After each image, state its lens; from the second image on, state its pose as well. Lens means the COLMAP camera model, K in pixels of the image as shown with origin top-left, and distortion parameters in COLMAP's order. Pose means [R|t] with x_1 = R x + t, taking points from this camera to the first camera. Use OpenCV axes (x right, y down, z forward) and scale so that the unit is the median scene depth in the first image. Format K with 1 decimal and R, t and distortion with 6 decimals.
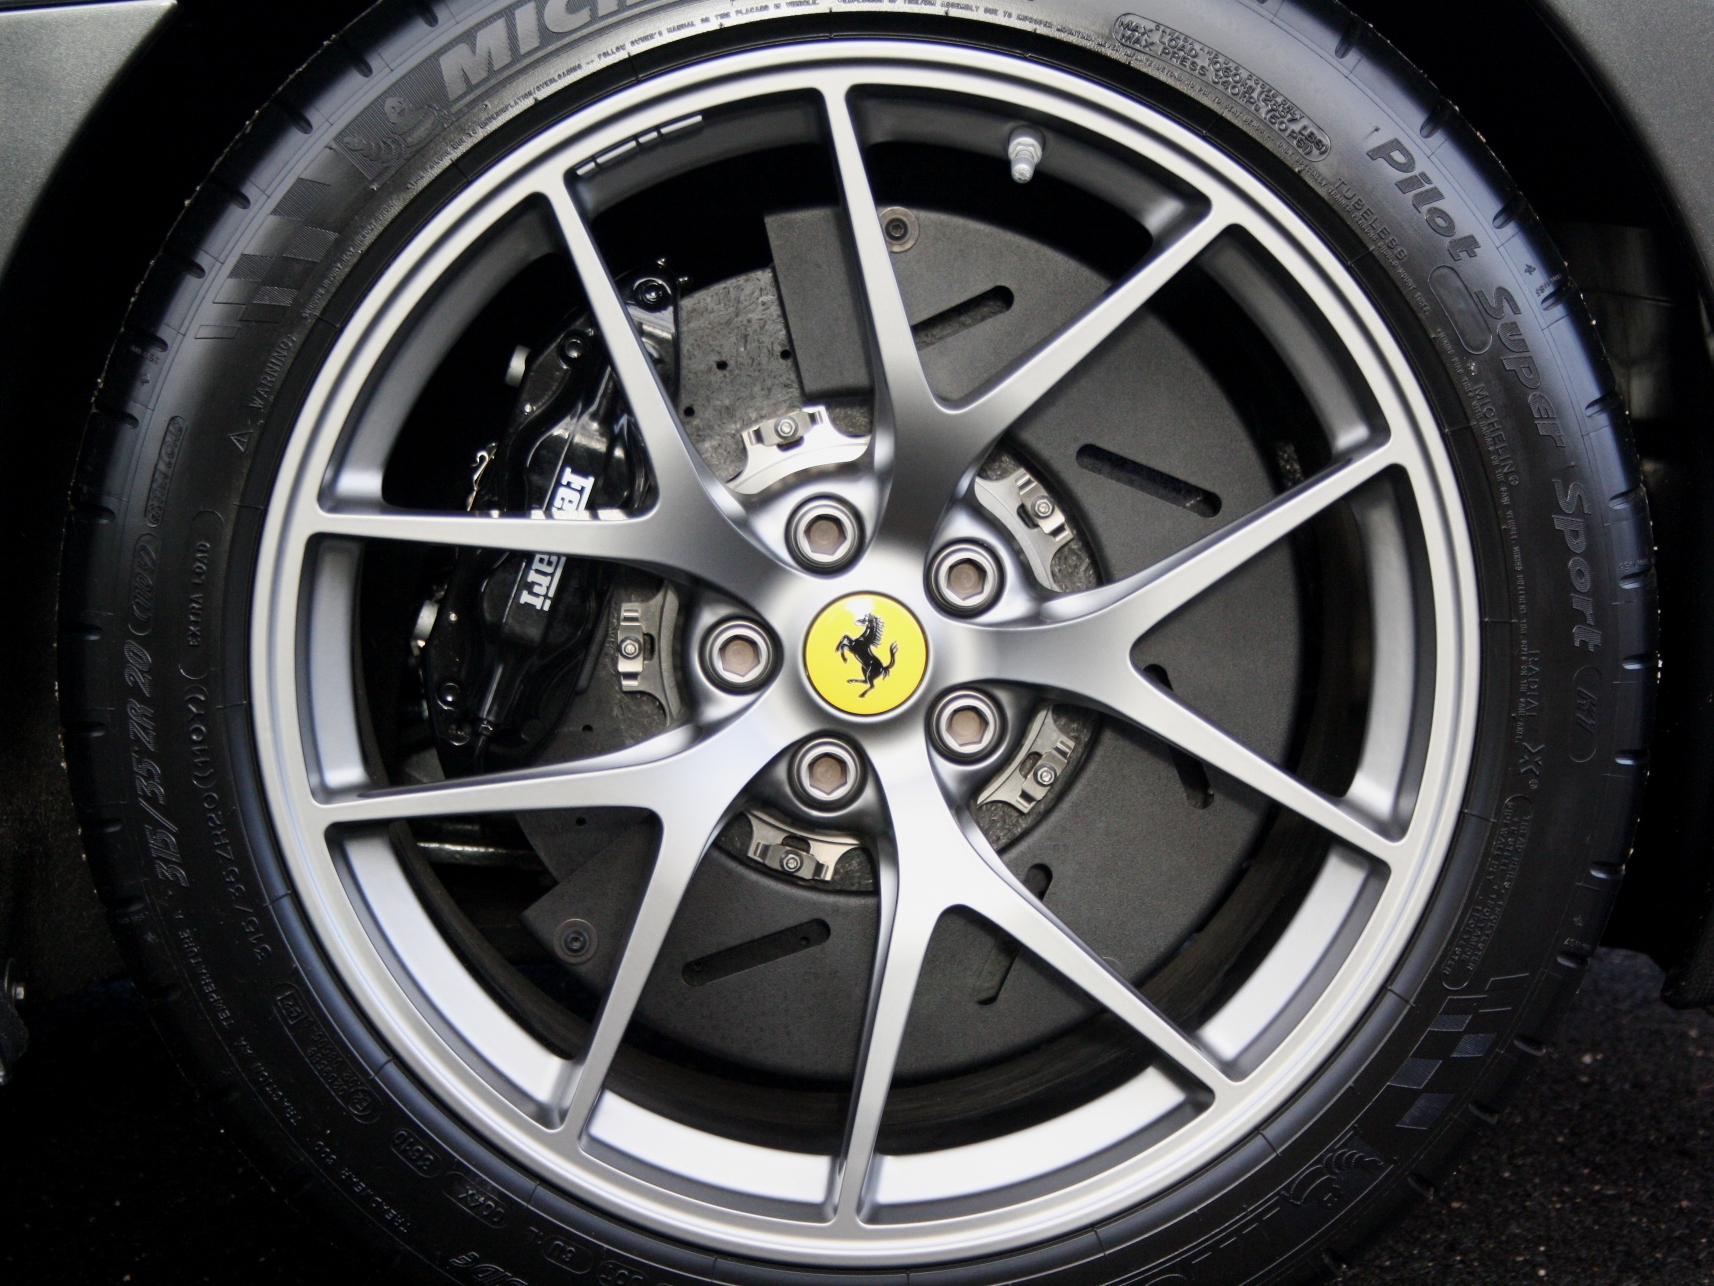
lens RADIAL K [[4180.4, 0, 865.2], [0, 4180.4, 644.1], [0, 0, 1]] dist [-0.019671, 0.000000]
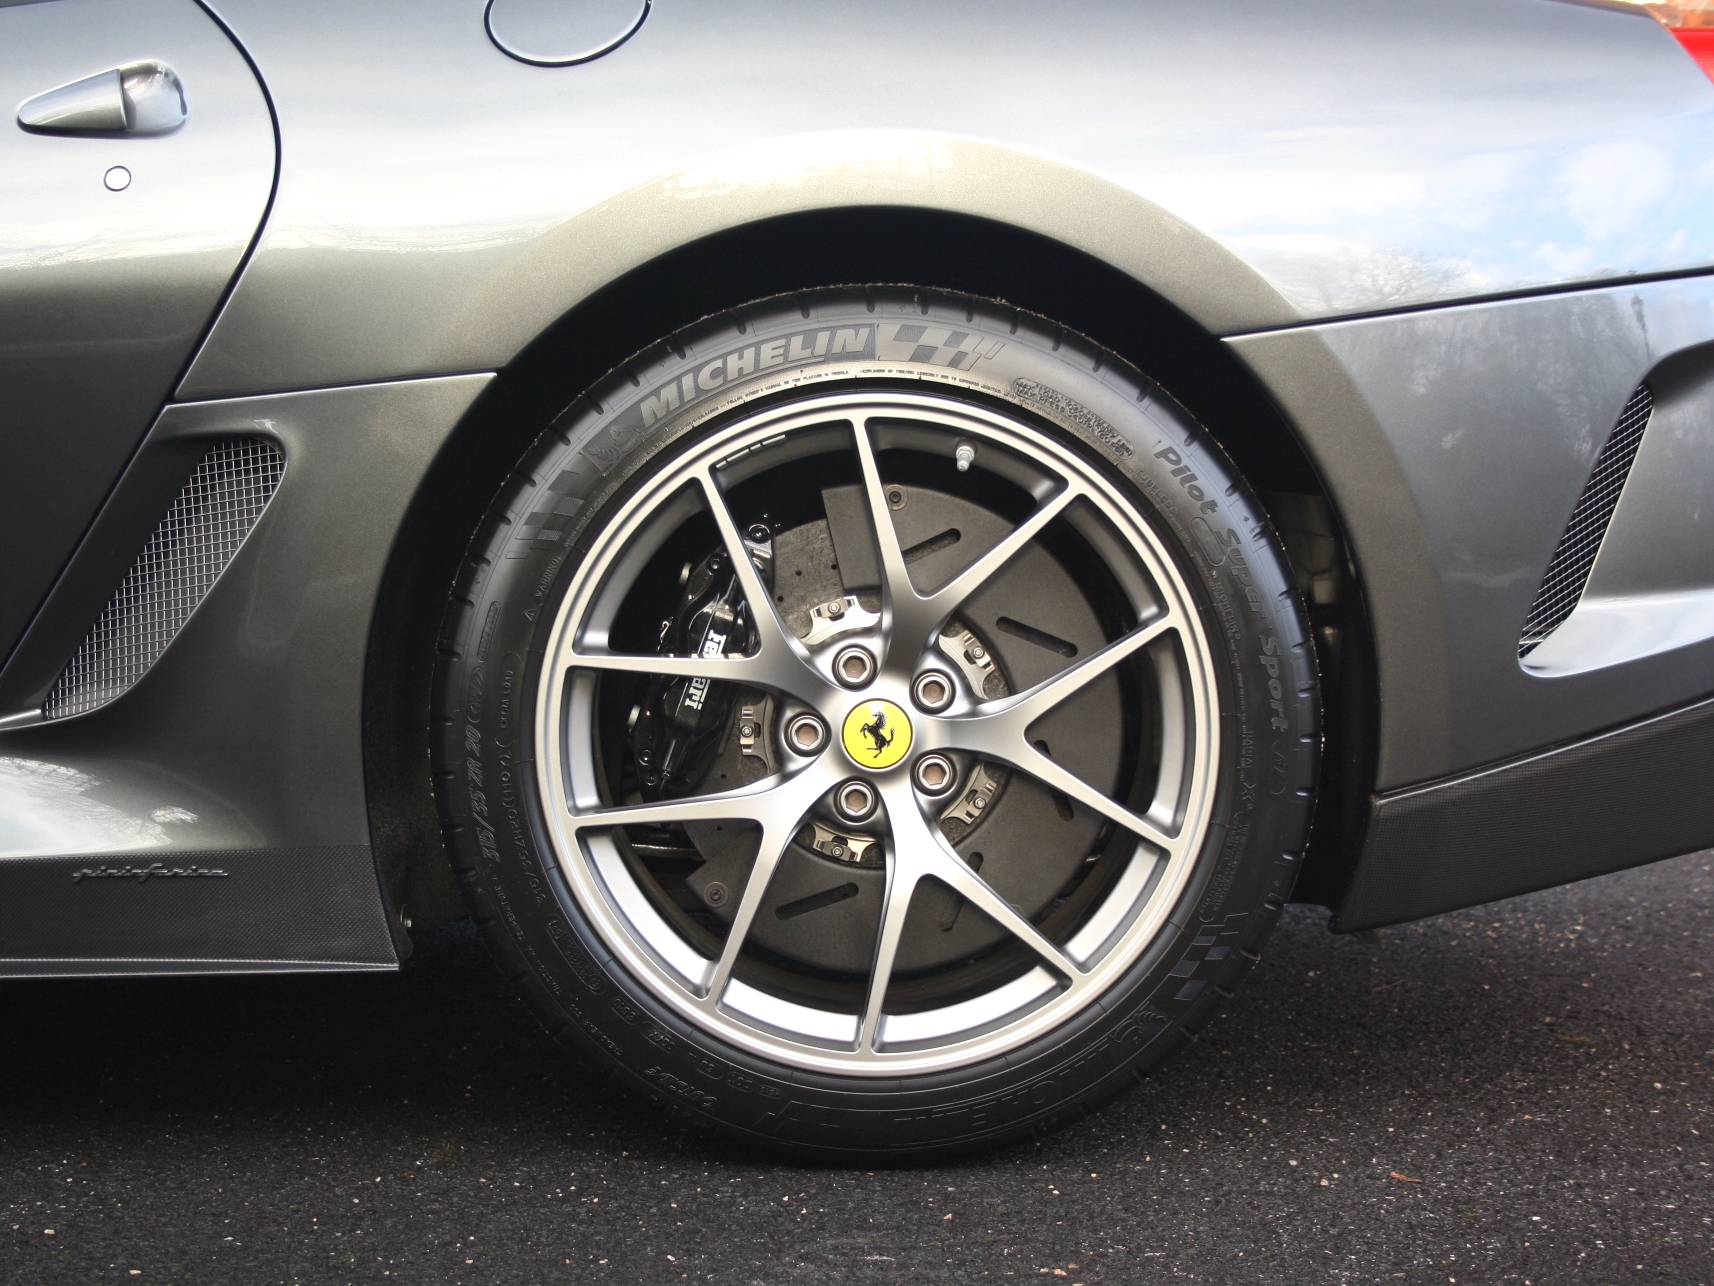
lens RADIAL K [[2579.7, 0, 850.4], [0, 2579.7, 635.5], [0, 0, 1]] dist [-0.139718, 0.000000]
pose [[0.999417, -0.000812, -0.034138, 0.026501], [-0.000711, 0.999005, -0.044584, 0.009549], [0.034140, 0.044582, 0.998422, -0.104892]]
